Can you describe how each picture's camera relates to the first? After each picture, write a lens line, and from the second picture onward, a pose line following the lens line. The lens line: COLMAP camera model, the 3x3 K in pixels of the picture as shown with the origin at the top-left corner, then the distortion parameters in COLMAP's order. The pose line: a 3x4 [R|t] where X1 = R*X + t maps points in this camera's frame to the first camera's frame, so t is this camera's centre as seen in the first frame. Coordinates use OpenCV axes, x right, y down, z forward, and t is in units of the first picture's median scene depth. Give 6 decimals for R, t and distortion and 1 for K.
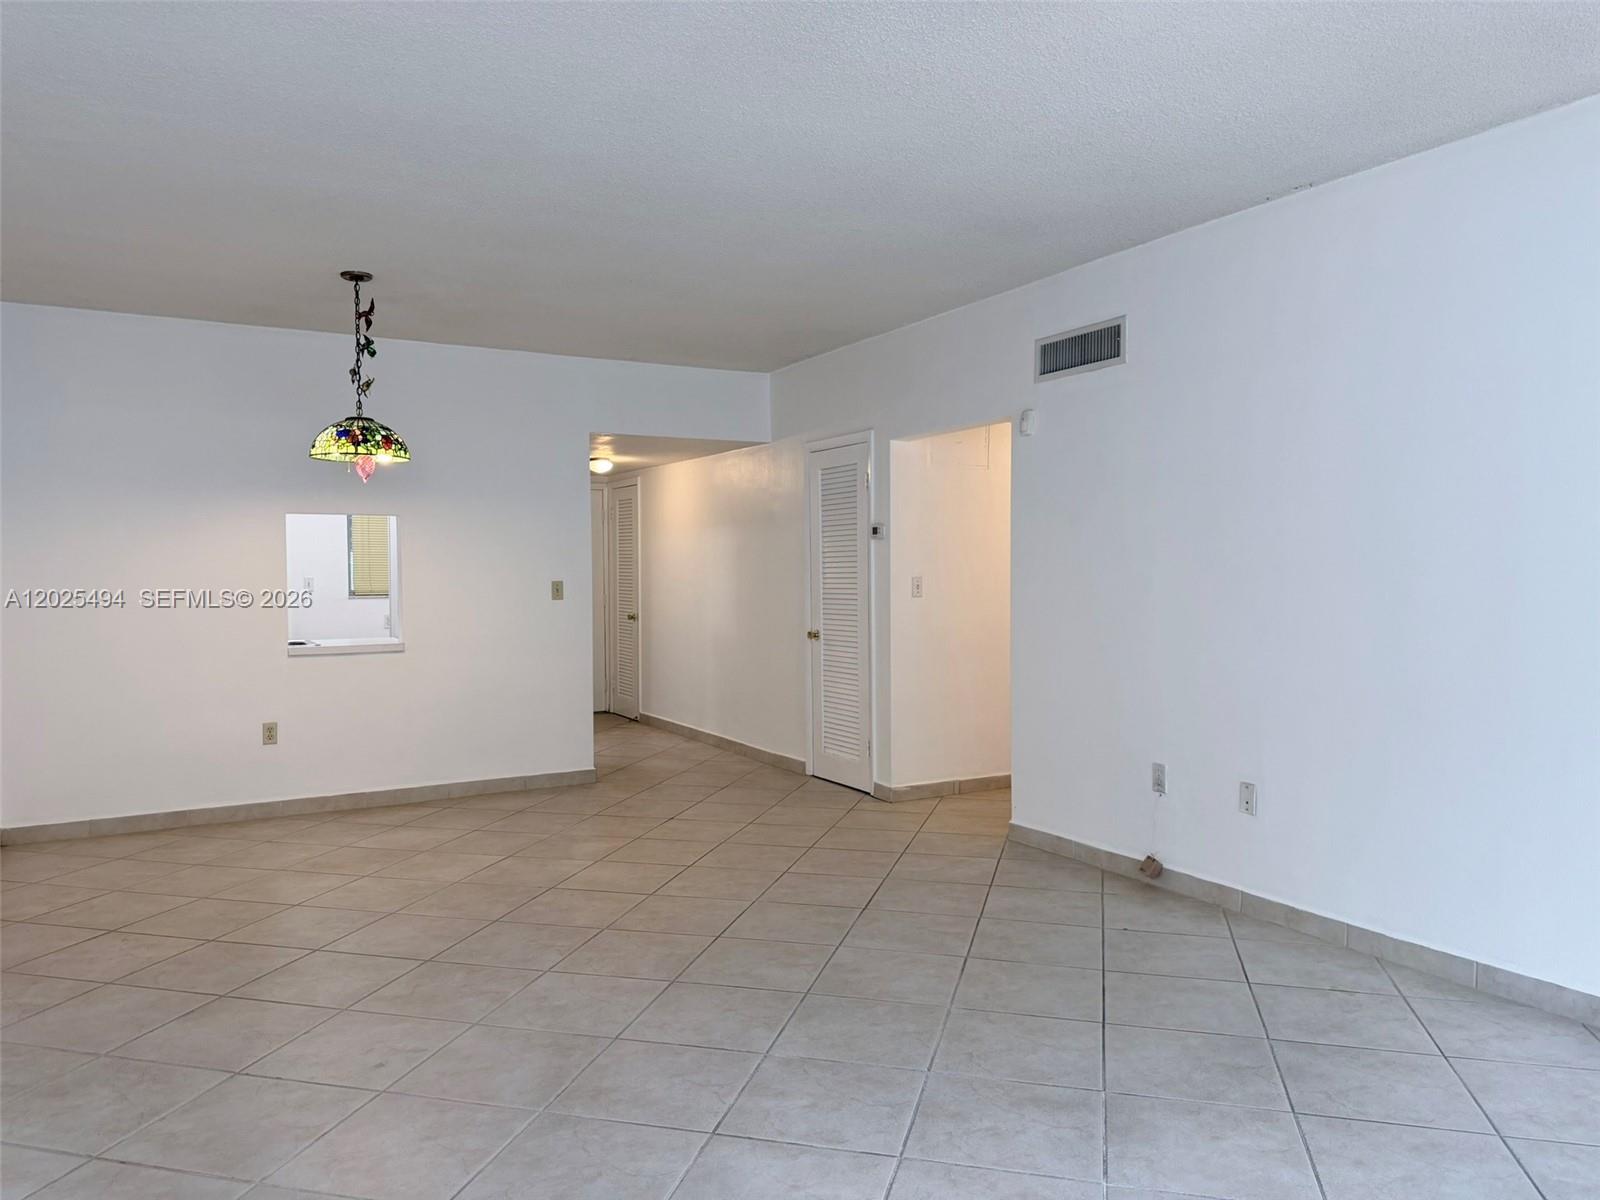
lens RADIAL K [[1129.4, 0, 797.5], [0, 1129.4, 594.6], [0, 0, 1]] dist [0.074379, -0.085884]
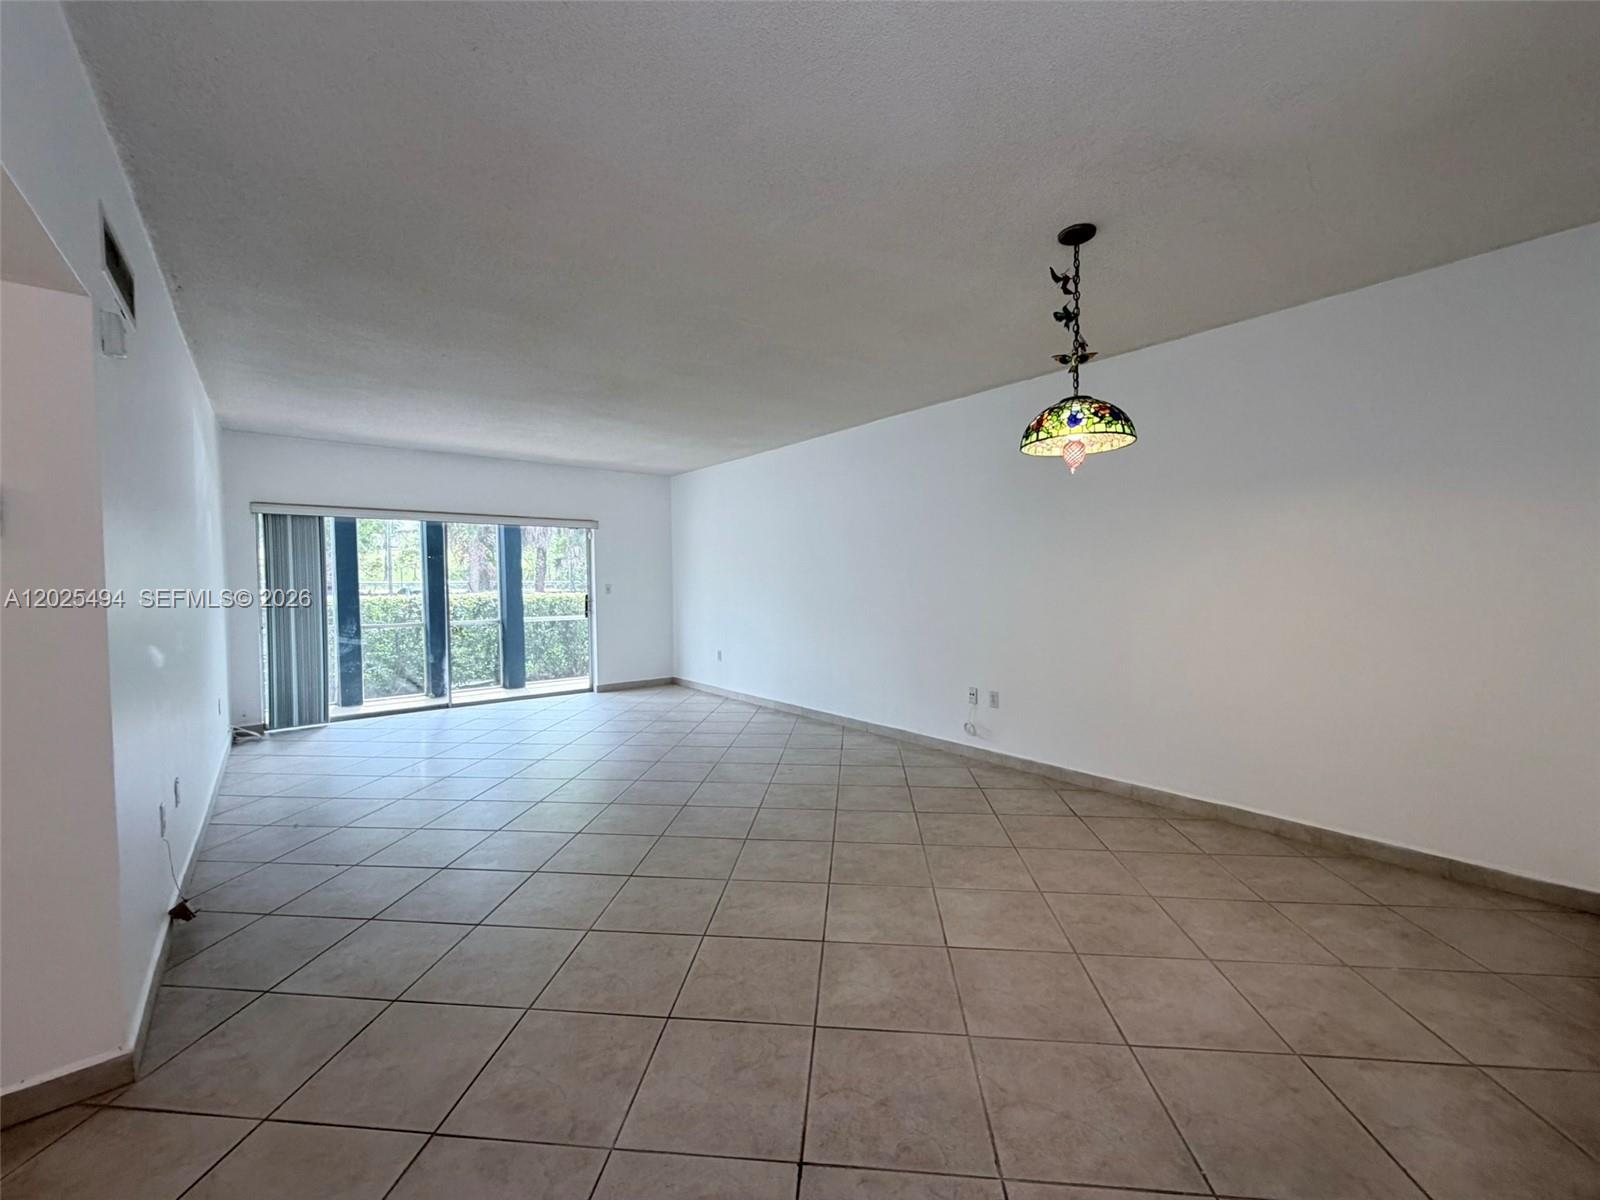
lens RADIAL K [[639.6, 0, 795.7], [0, 639.6, 603.2], [0, 0, 1]] dist [0.005564, -0.001325]
pose [[-0.985902, 0.021278, -0.165967, -0.089020], [0.011501, 0.998153, 0.059650, -0.031866], [0.166930, 0.056900, -0.984326, 1.480221]]
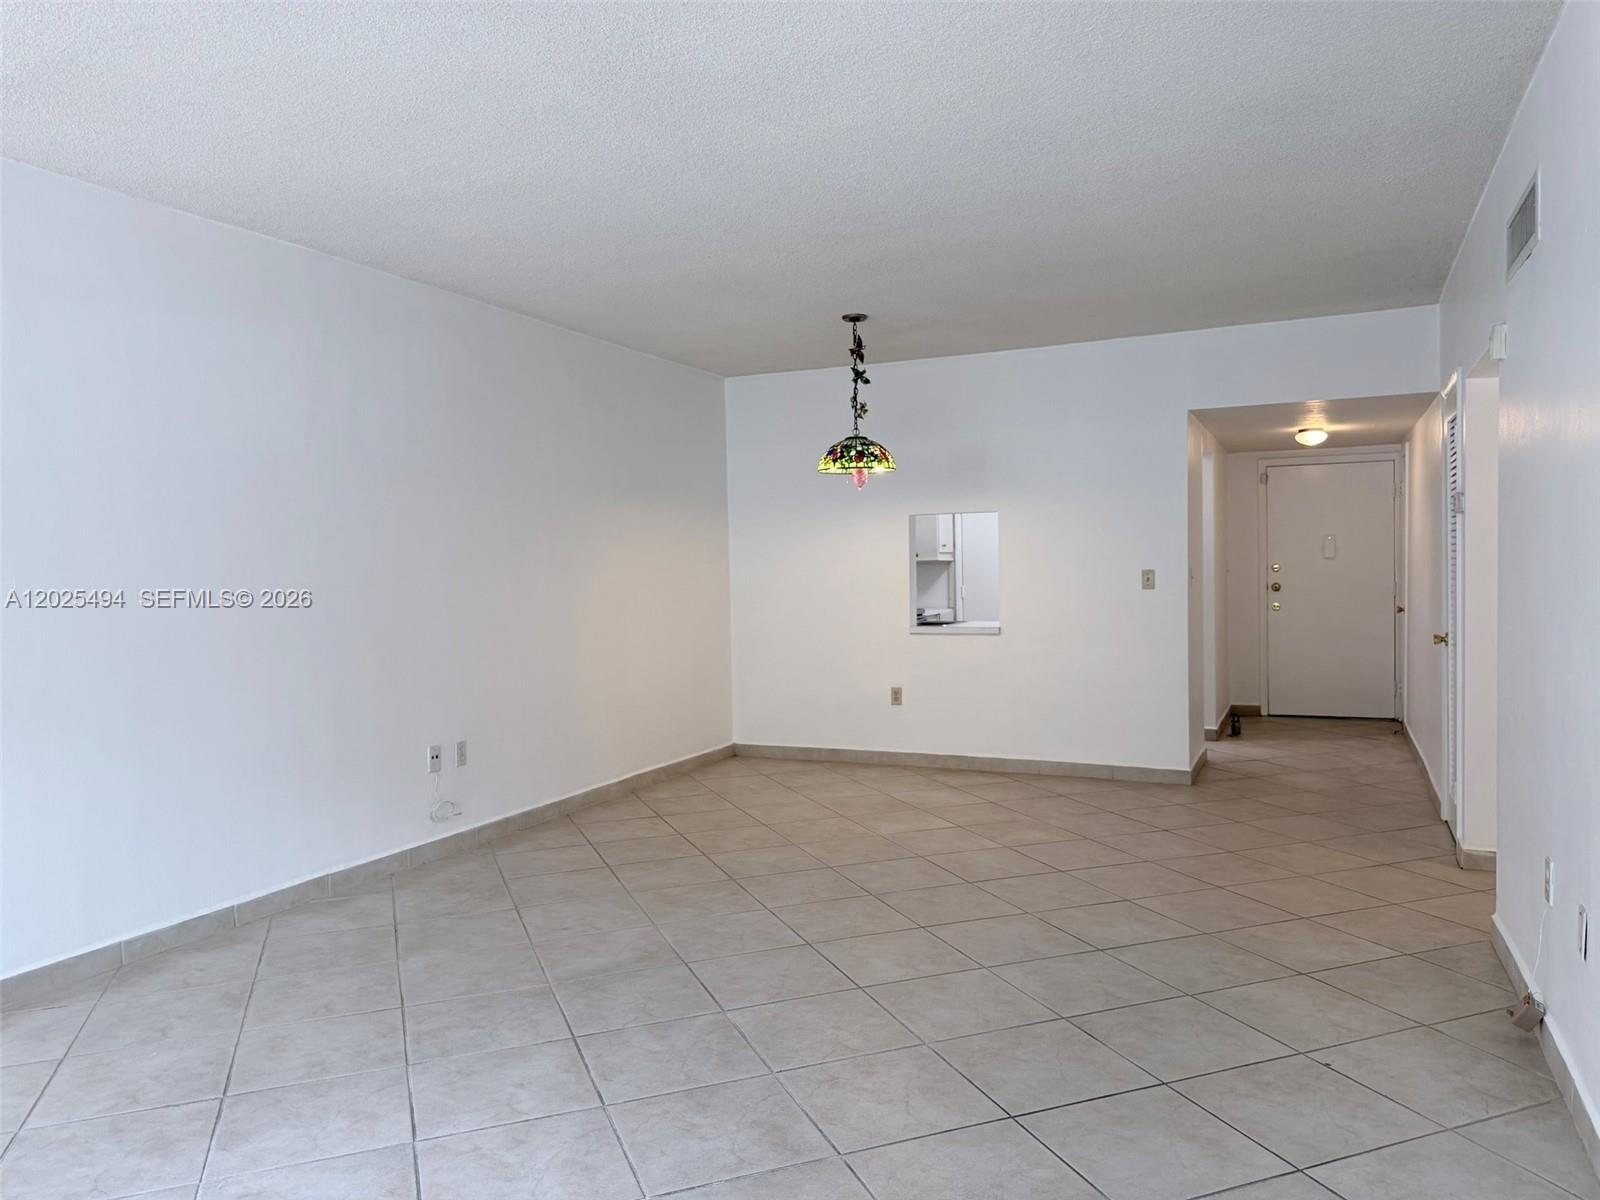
lens RADIAL K [[1129.4, 0, 795.6], [0, 1129.4, 584.4], [0, 0, 1]] dist [0.074379, -0.085884]
pose [[0.584360, 0.009027, -0.811444, 0.559899], [-0.001565, 0.999949, 0.009998, -0.011820], [0.811493, -0.004573, 0.584344, 0.260563]]
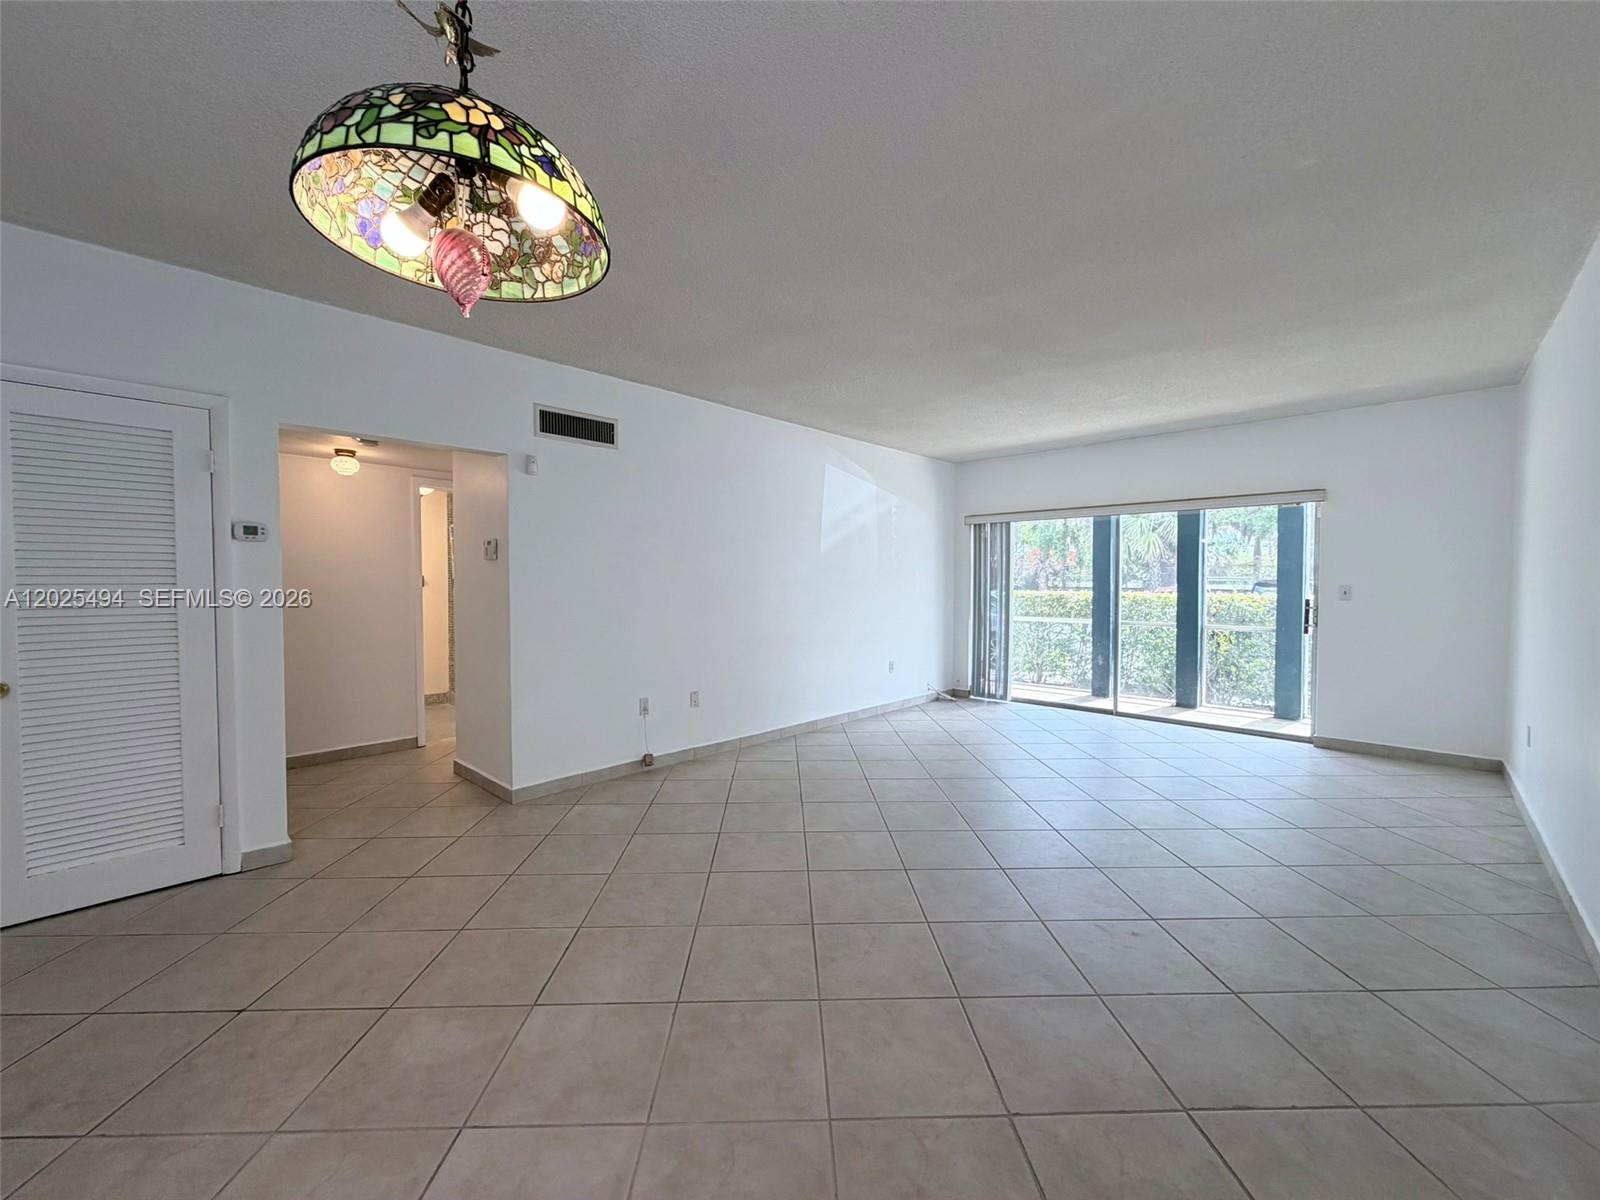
lens RADIAL K [[639.6, 0, 798.8], [0, 639.6, 593.1], [0, 0, 1]] dist [0.005564, -0.001325]
pose [[-0.285571, -0.013329, 0.958265, -0.608724], [0.023310, 0.999511, 0.020849, -0.018377], [-0.958074, 0.028292, -0.285121, 0.985426]]
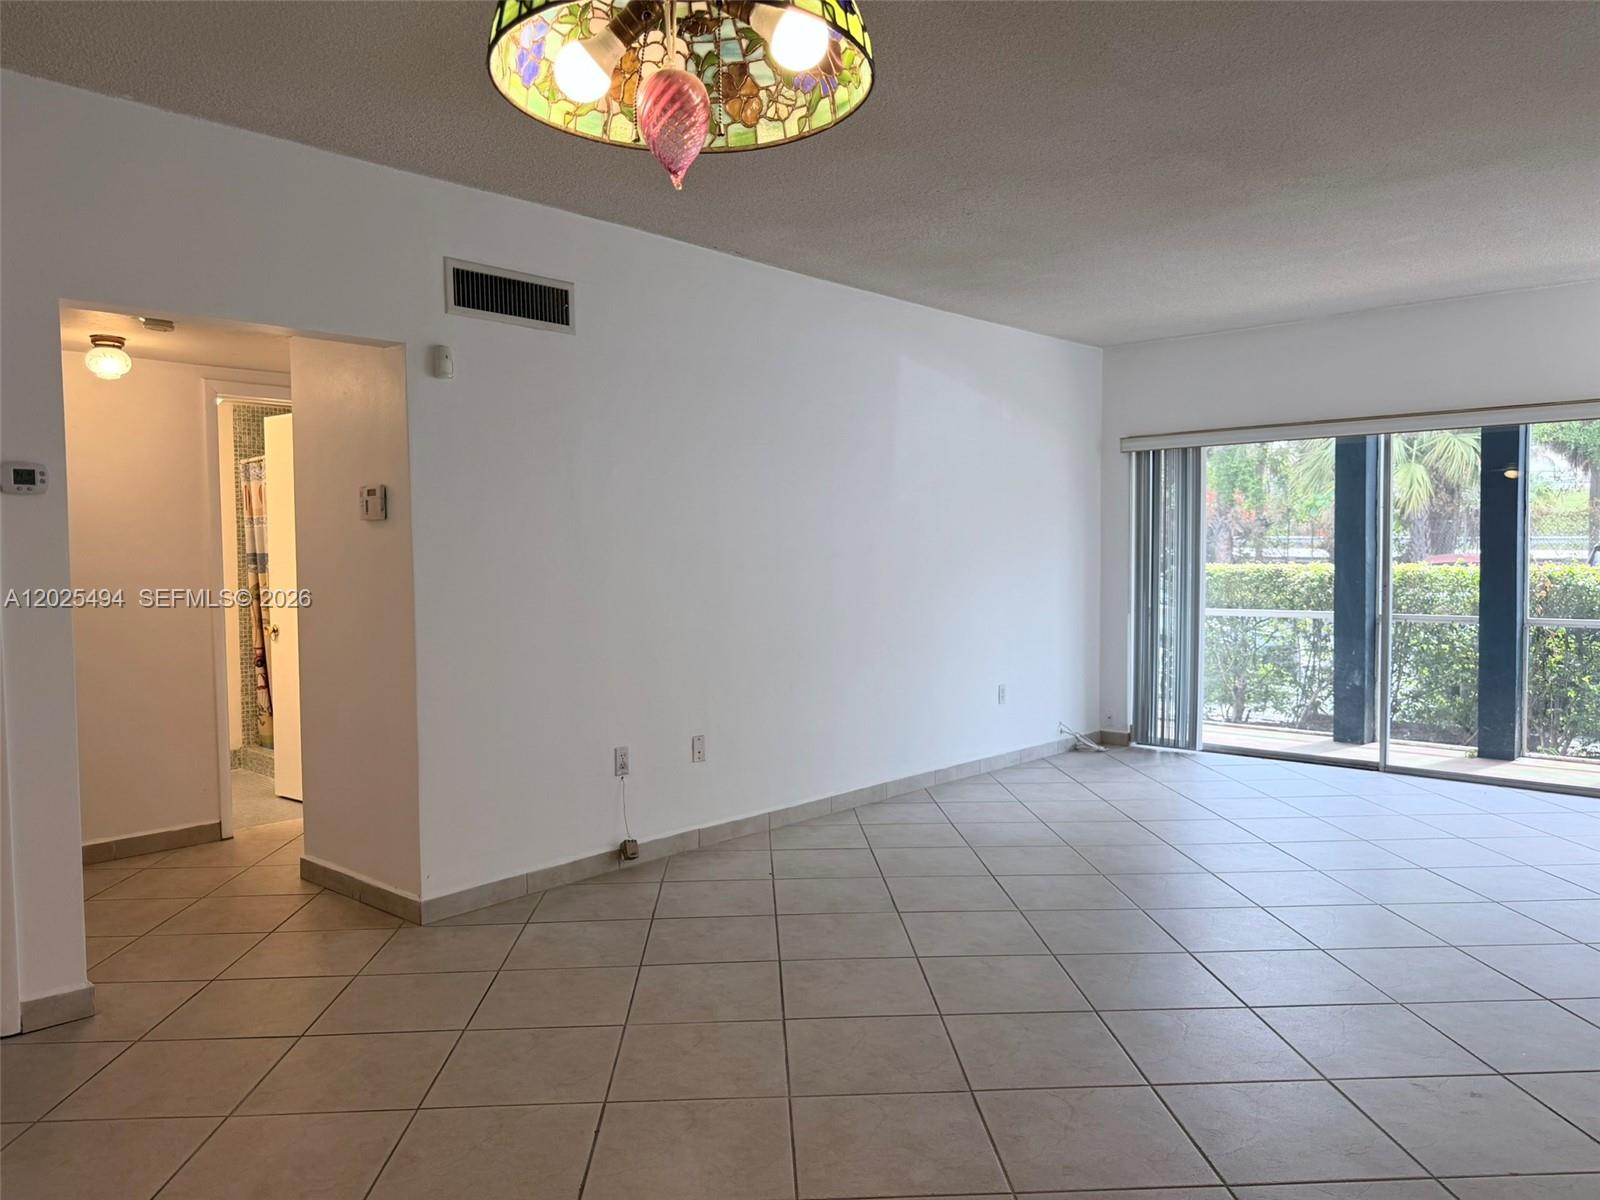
lens RADIAL K [[1129.4, 0, 799.1], [0, 1129.4, 592.7], [0, 0, 1]] dist [0.074379, -0.085884]
pose [[-0.304104, -0.026355, 0.952274, -0.643141], [0.033742, 0.998692, 0.038415, -0.020337], [-0.952041, 0.043814, -0.302817, 1.081298]]
